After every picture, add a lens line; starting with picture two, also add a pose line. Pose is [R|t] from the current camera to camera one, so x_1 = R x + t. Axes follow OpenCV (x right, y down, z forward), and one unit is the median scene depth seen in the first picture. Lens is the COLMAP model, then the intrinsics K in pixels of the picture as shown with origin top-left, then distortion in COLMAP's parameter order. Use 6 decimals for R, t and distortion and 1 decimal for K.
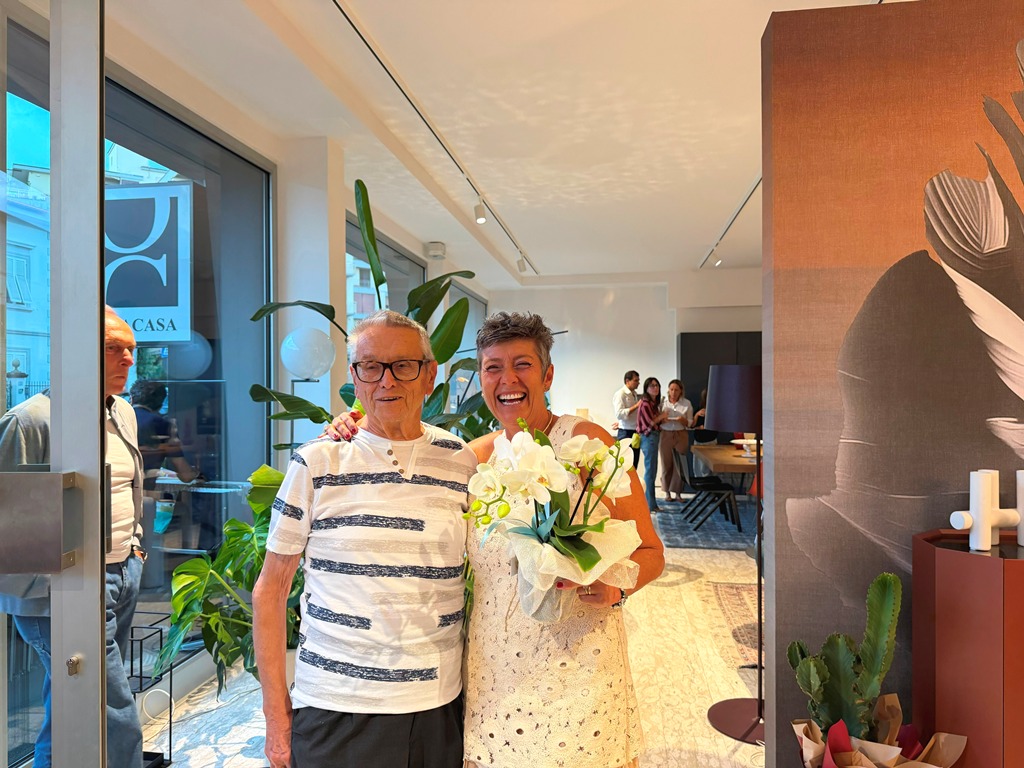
lens RADIAL K [[719.5, 0, 511.6], [0, 719.5, 385.7], [0, 0, 1]] dist [-0.003045, -0.001641]
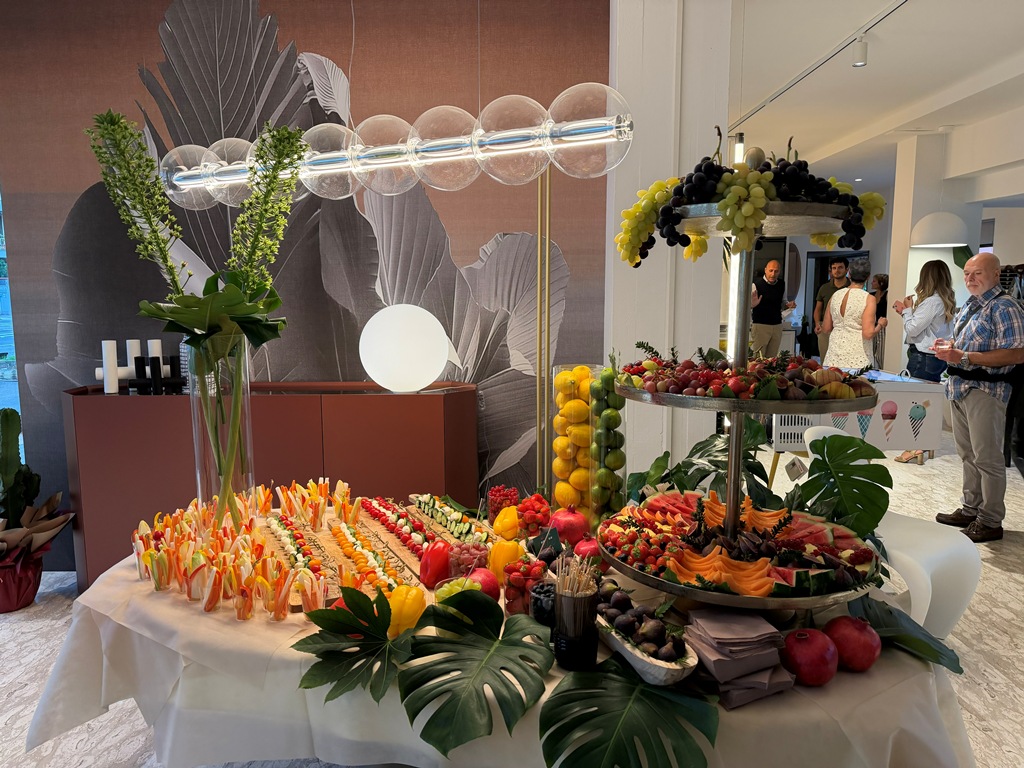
lens RADIAL K [[719.5, 0, 512.1], [0, 719.5, 382.5], [0, 0, 1]] dist [-0.003045, -0.001641]
pose [[0.989865, -0.020105, 0.140578, 1.128433], [0.001443, 0.991300, 0.131611, 0.012829], [-0.142001, -0.130074, 0.981283, -0.495164]]
